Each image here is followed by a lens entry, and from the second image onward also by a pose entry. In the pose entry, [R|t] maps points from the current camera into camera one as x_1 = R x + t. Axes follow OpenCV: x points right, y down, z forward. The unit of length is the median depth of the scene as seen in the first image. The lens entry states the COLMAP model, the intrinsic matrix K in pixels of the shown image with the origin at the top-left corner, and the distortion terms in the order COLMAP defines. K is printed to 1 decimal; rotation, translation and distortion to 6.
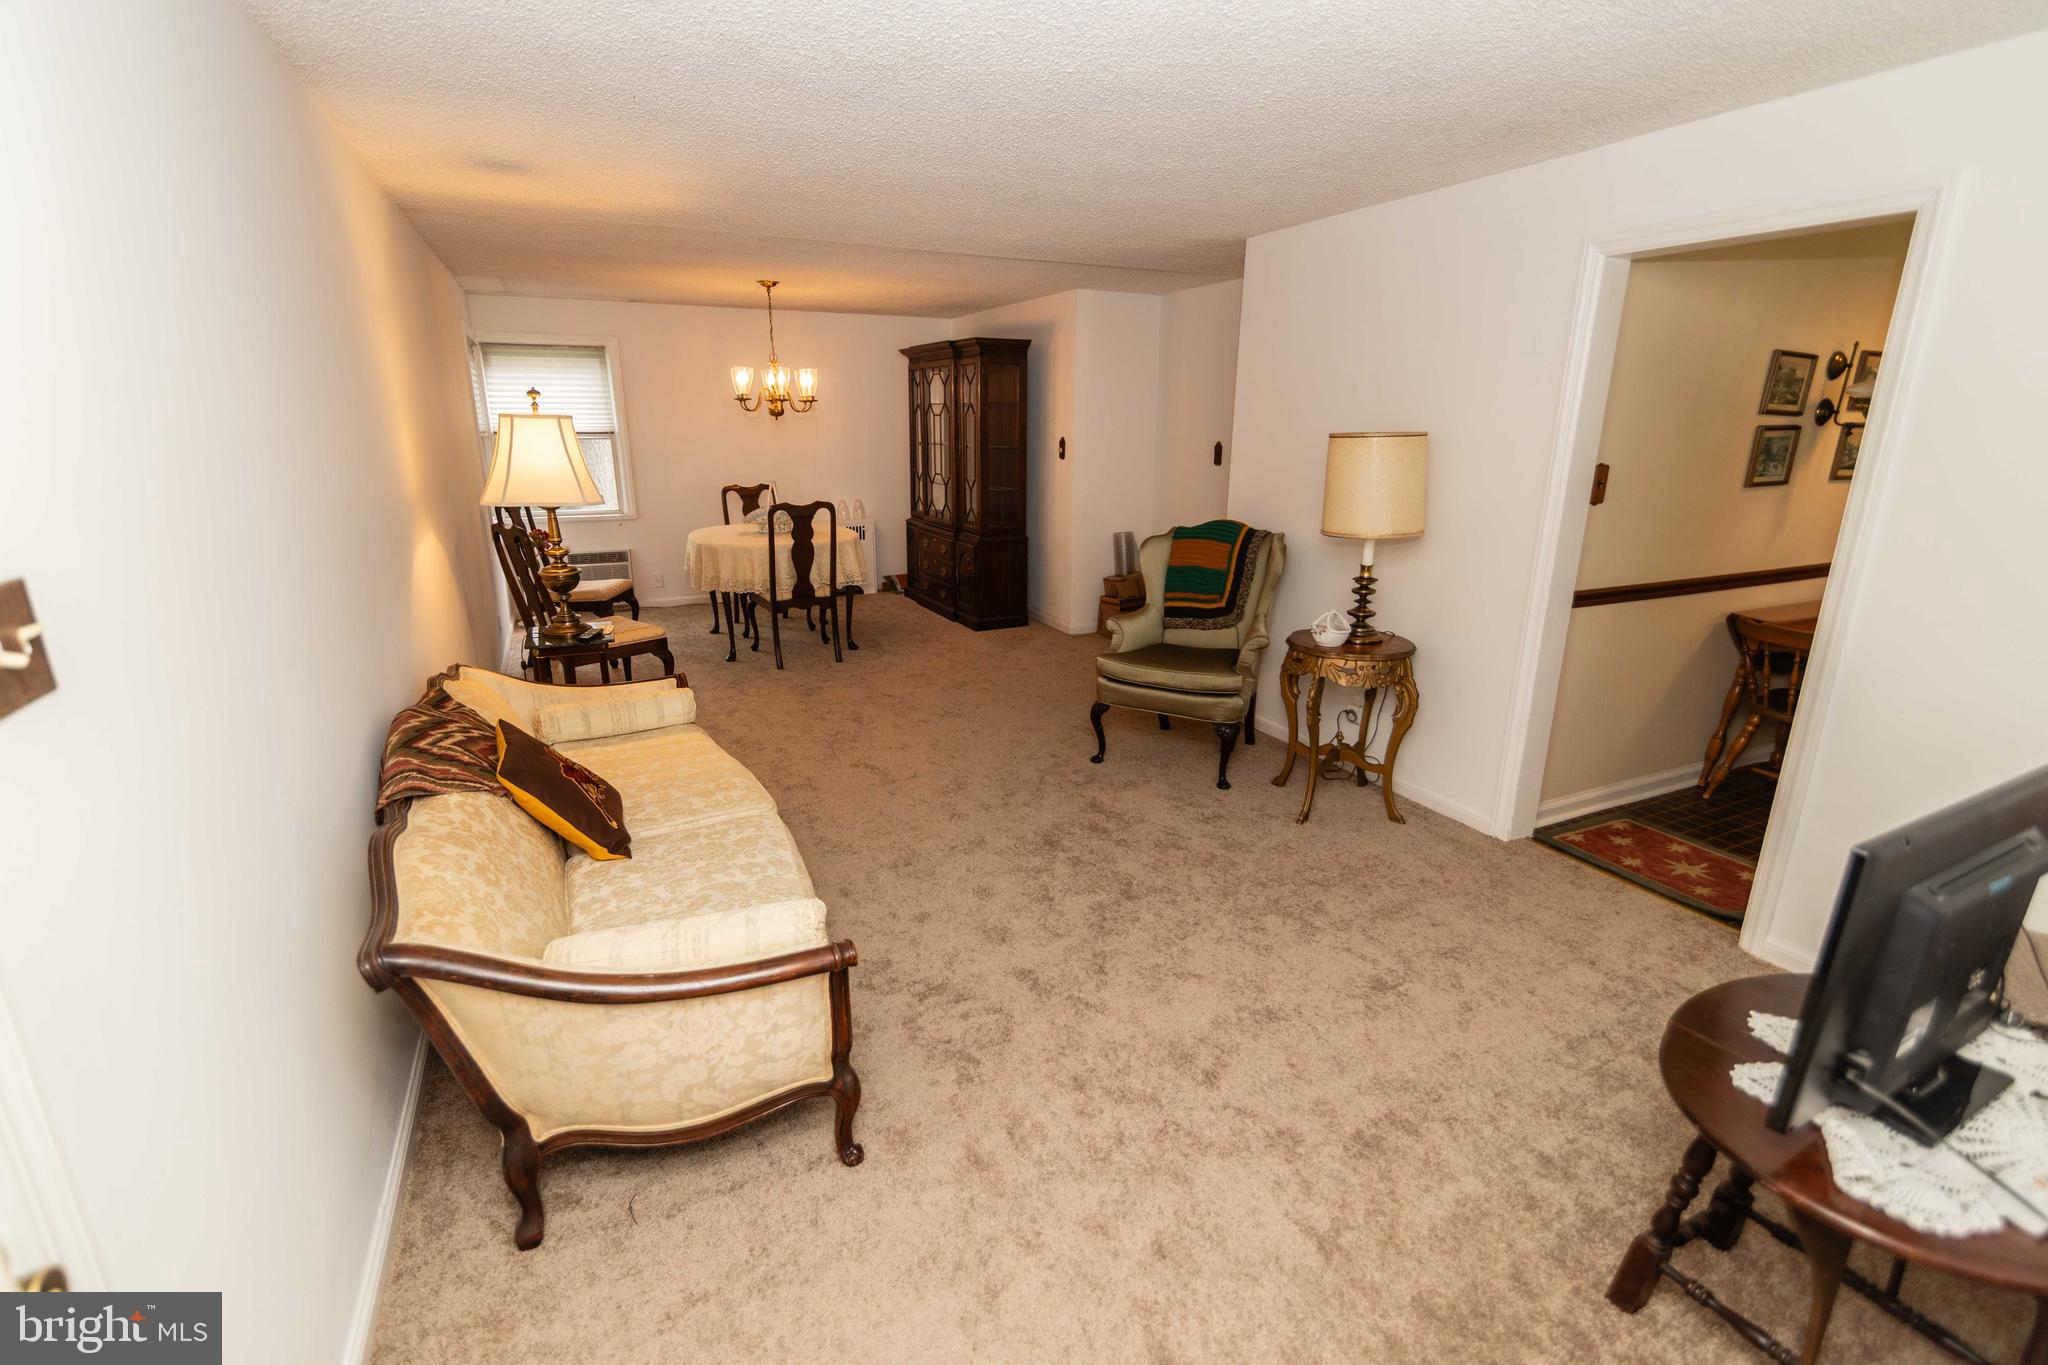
lens RADIAL K [[932.5, 0, 1014.9], [0, 932.5, 688.9], [0, 0, 1]] dist [0.000800, -0.000711]
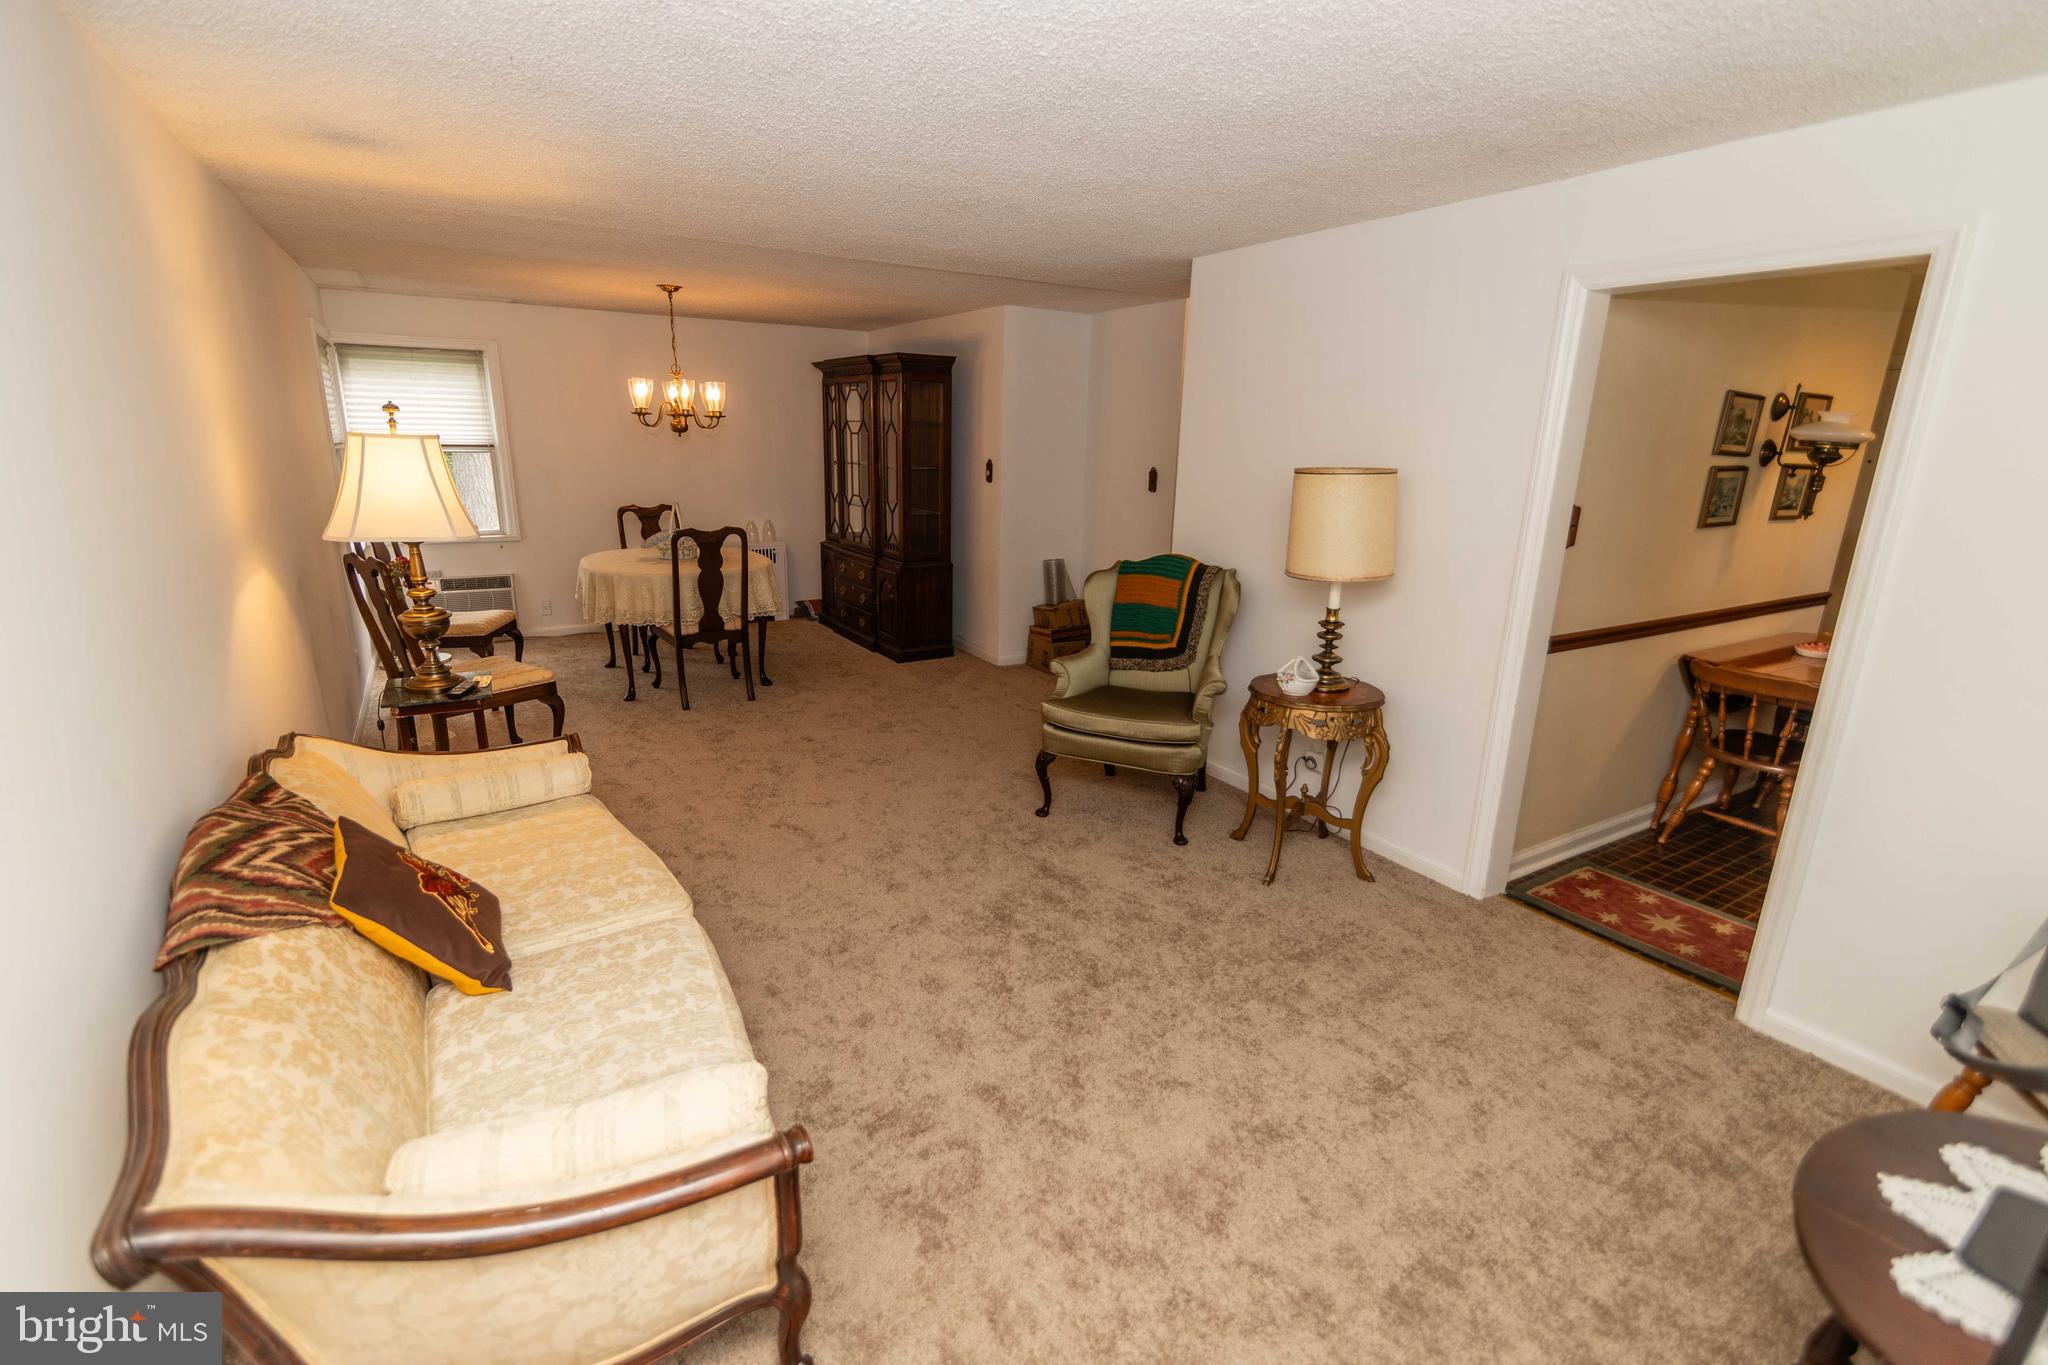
lens RADIAL K [[932.5, 0, 1014.9], [0, 932.5, 688.9], [0, 0, 1]] dist [0.000800, -0.000711]
pose [[0.994918, -0.009057, 0.100277, -0.038207], [0.010308, 0.999875, -0.011964, -0.045224], [-0.100156, 0.012937, 0.994888, 0.101356]]
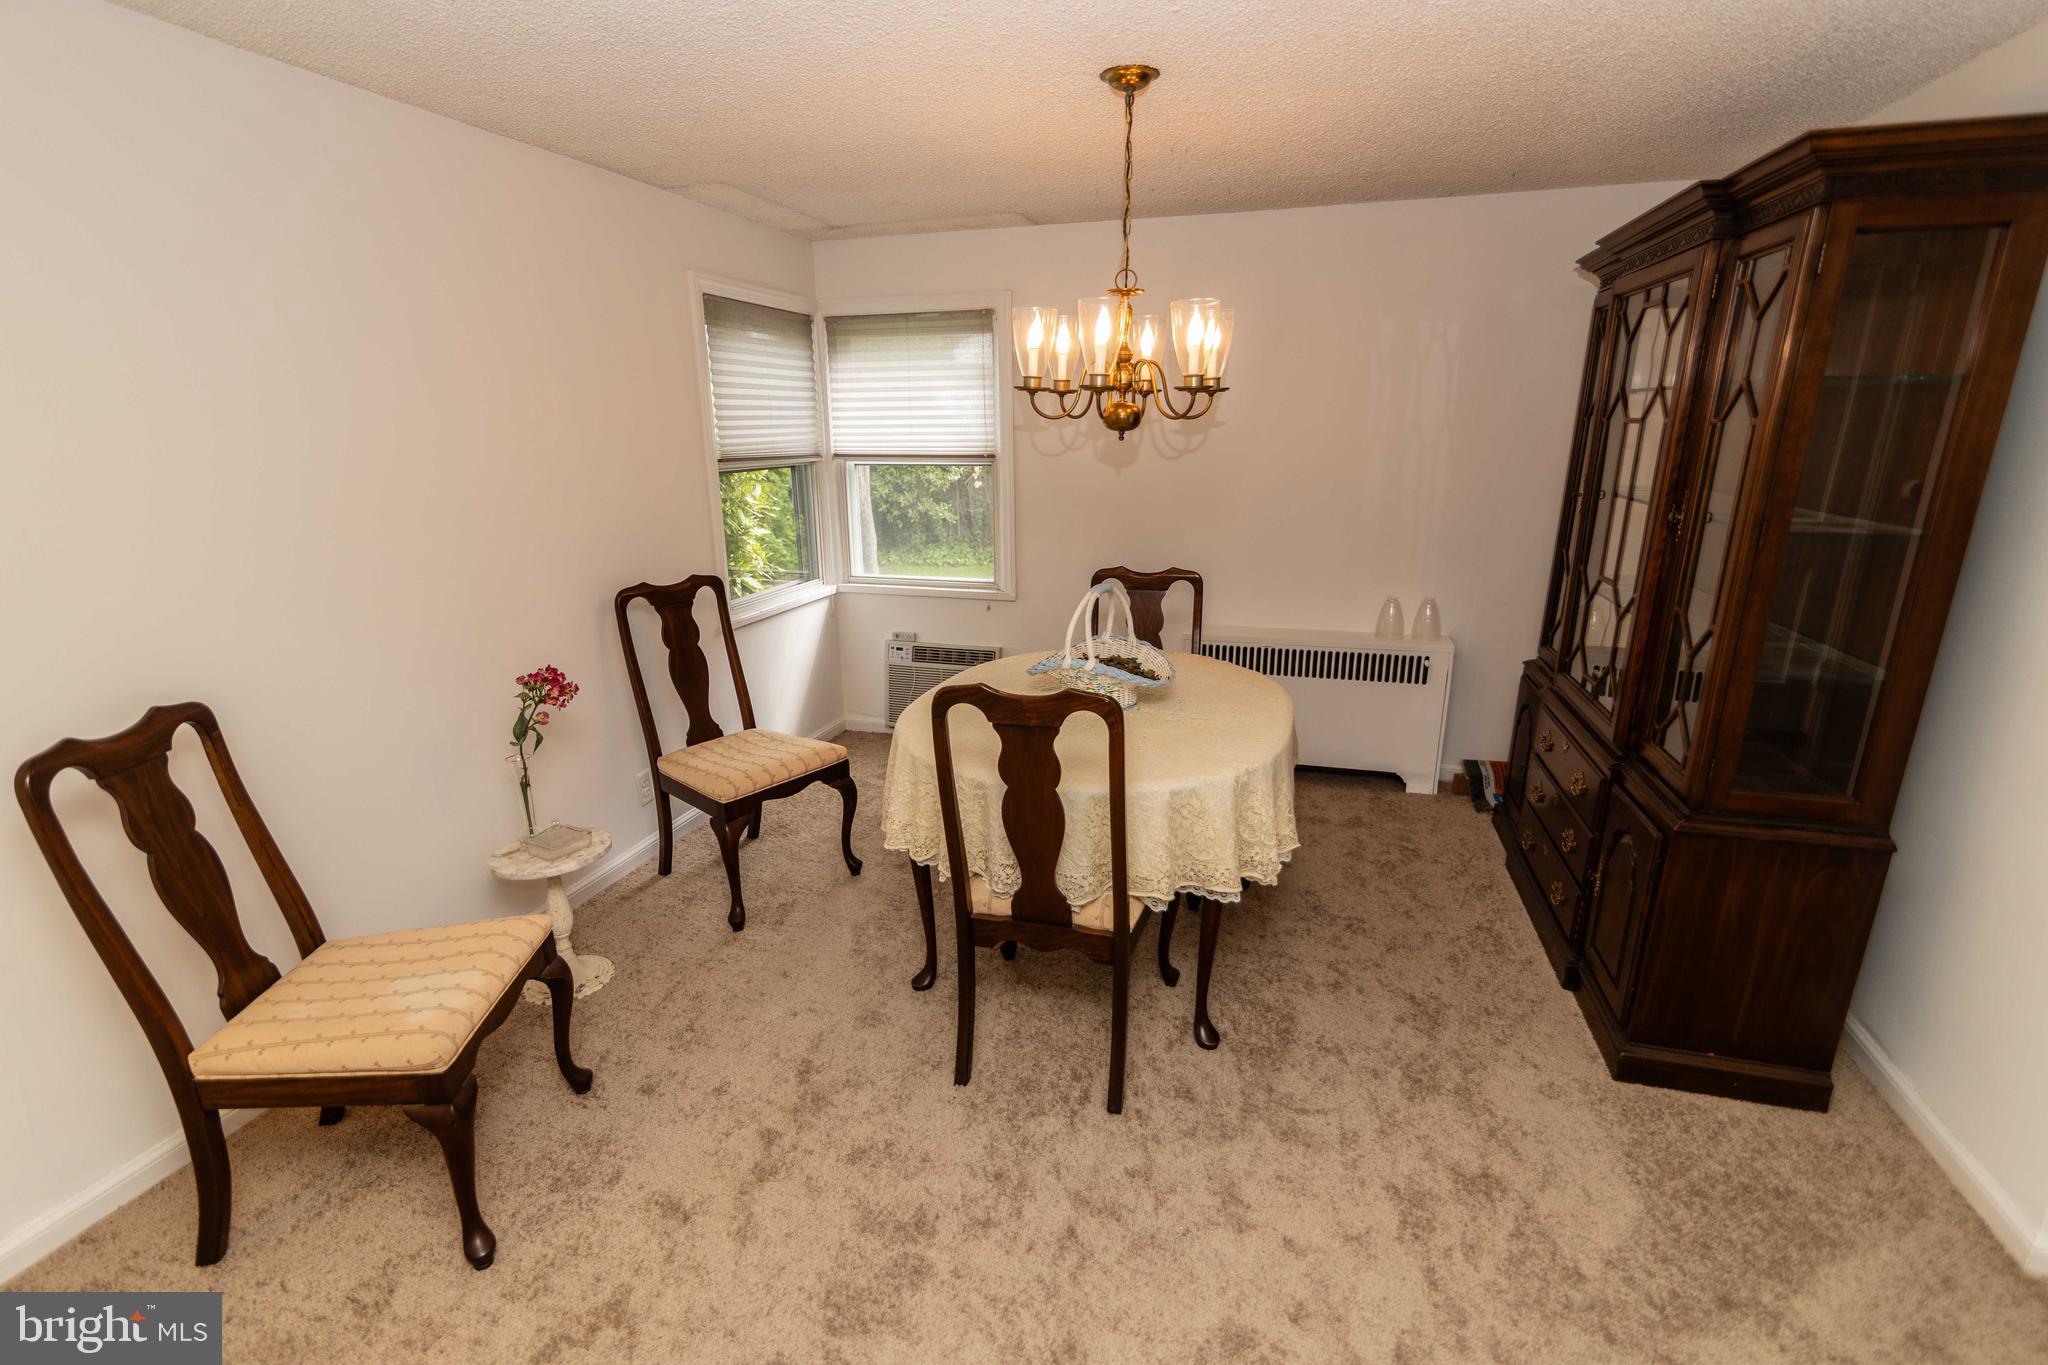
lens RADIAL K [[932.5, 0, 1014.9], [0, 932.5, 688.9], [0, 0, 1]] dist [0.000800, -0.000711]
pose [[0.739967, 0.174265, -0.649678, -0.017636], [-0.177626, 0.982197, 0.061146, -0.344900], [0.648767, 0.070153, 0.757747, 1.167474]]
